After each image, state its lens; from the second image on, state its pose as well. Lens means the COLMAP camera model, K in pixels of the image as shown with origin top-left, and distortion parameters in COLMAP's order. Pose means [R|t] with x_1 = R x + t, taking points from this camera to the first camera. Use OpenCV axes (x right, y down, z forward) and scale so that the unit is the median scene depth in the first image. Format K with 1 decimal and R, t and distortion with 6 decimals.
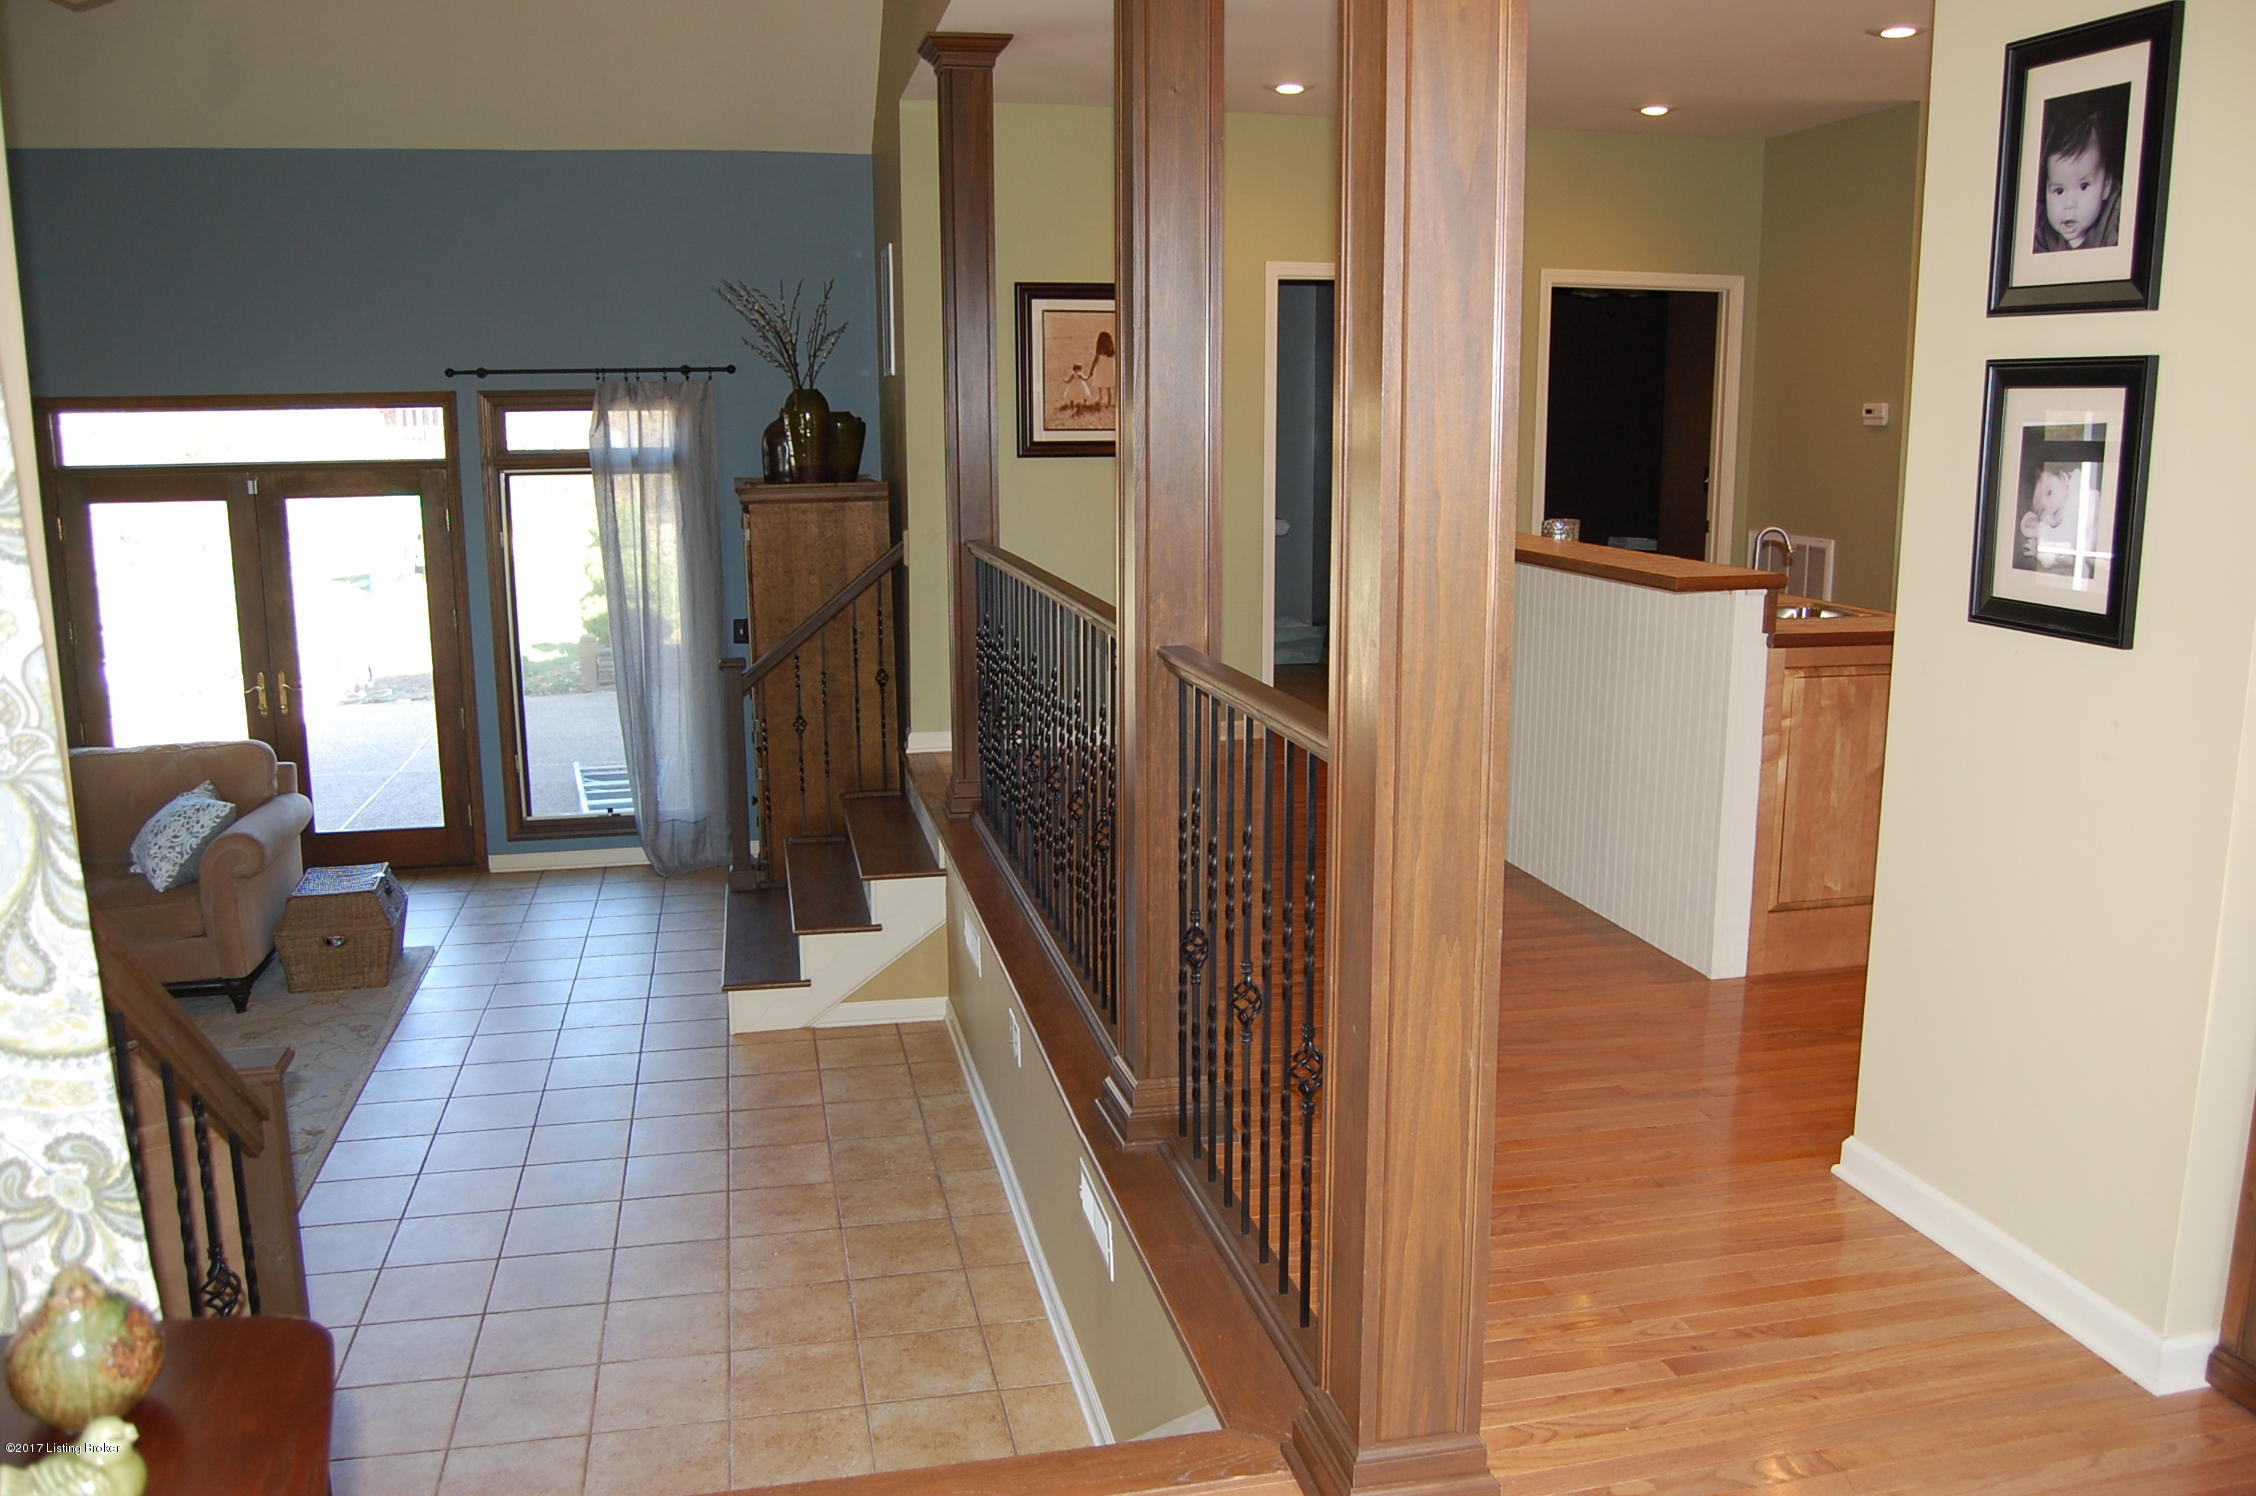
lens RADIAL K [[1770.0, 0, 1135.2], [0, 1770.0, 741.5], [0, 0, 1]] dist [-0.089409, 0.035683]
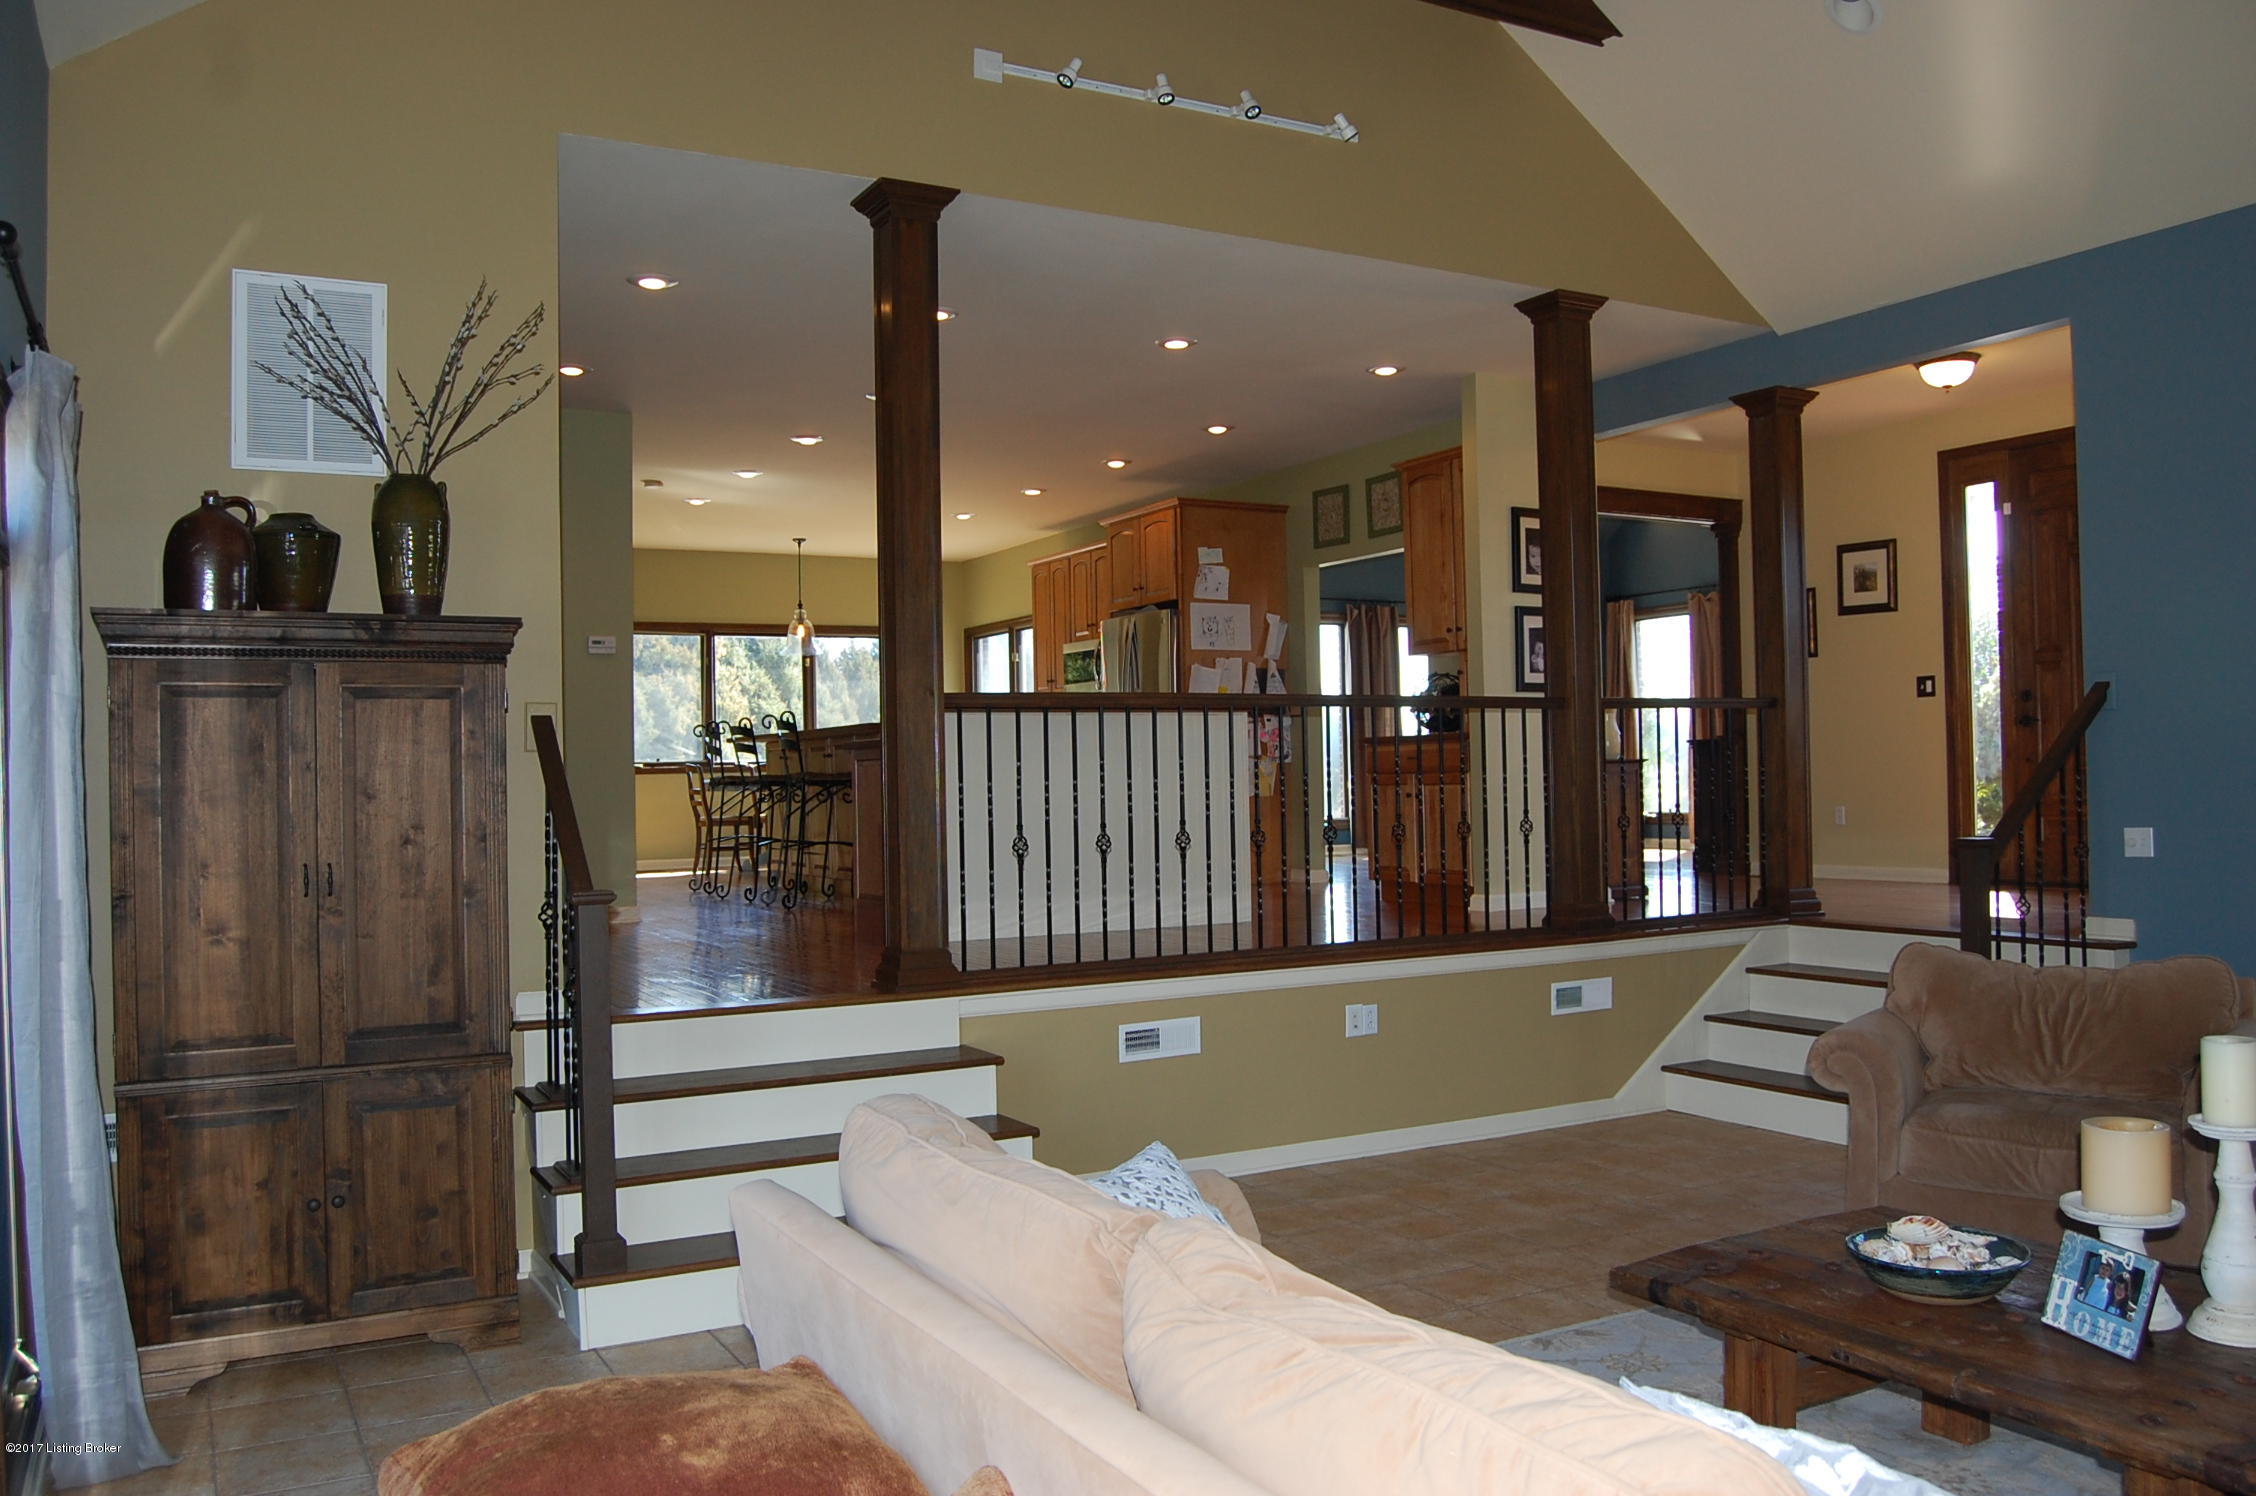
lens RADIAL K [[1770.0, 0, 1108.8], [0, 1770.0, 753.6], [0, 0, 1]] dist [-0.089409, 0.035683]
pose [[-0.289179, 0.021583, 0.957032, -2.345900], [0.194055, 0.980310, 0.036528, -0.223979], [-0.937400, 0.196280, -0.287674, 2.699469]]
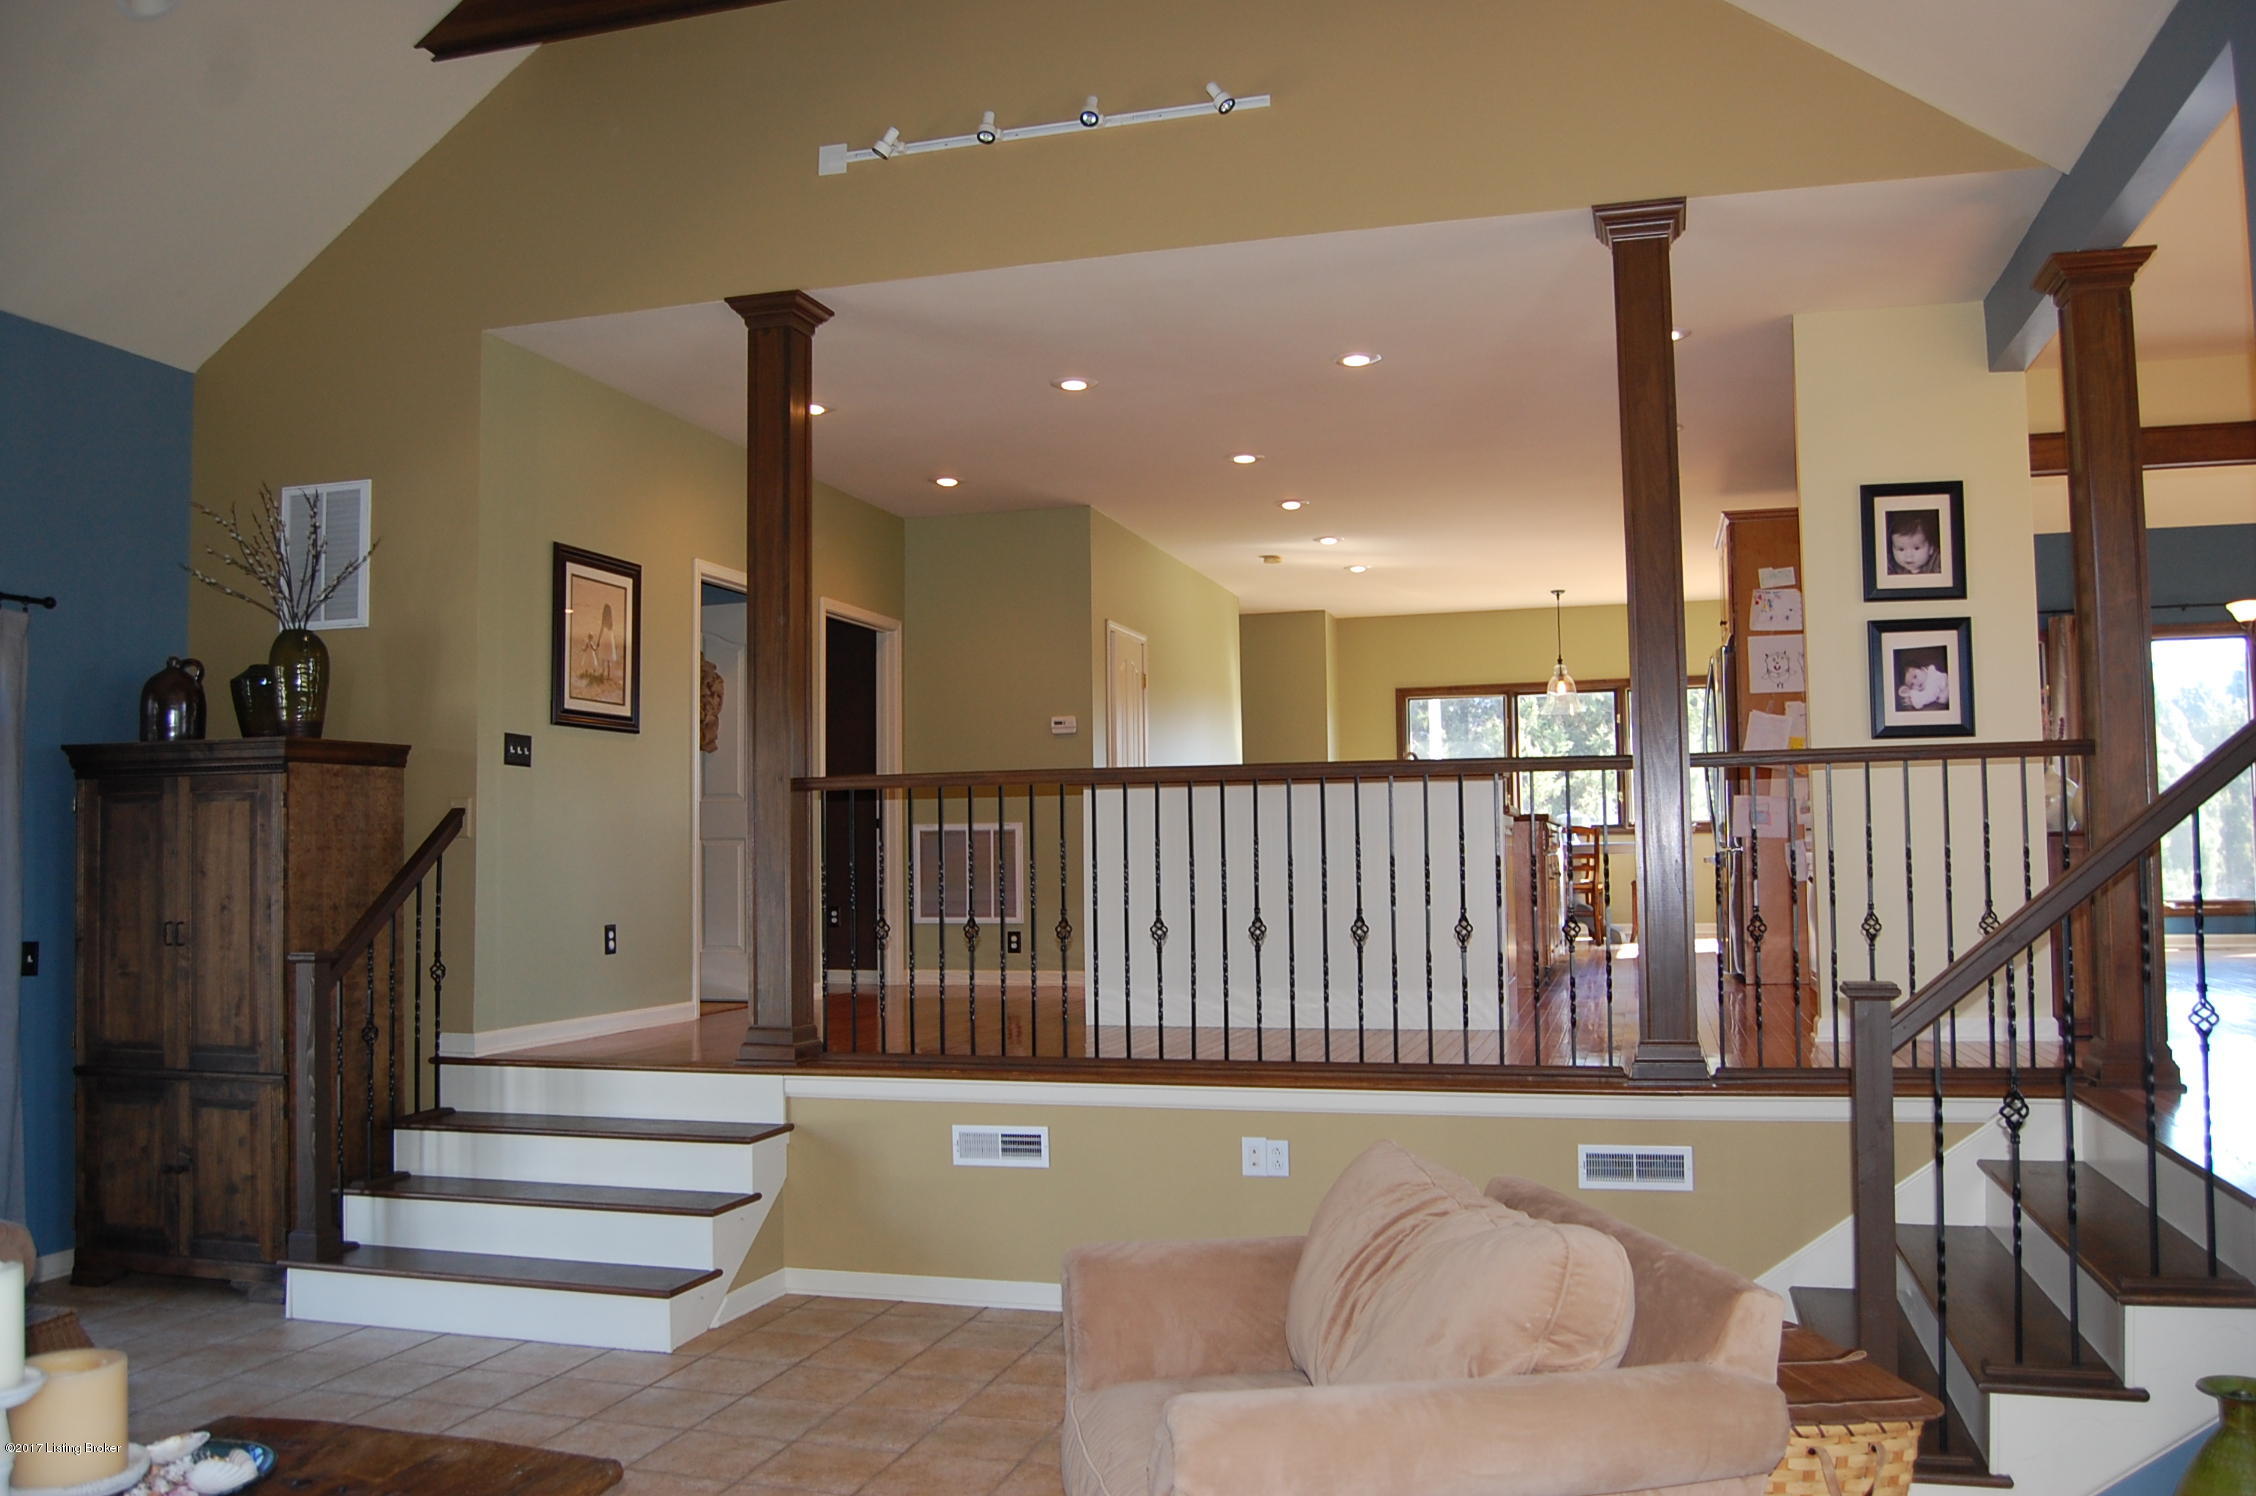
lens RADIAL K [[1770.0, 0, 1123.4], [0, 1770.0, 757.2], [0, 0, 1]] dist [-0.089409, 0.035683]
pose [[0.475886, 0.045448, 0.878332, -1.970708], [0.172535, 0.974435, -0.143901, 0.110275], [-0.862418, 0.220023, 0.455879, 0.866056]]
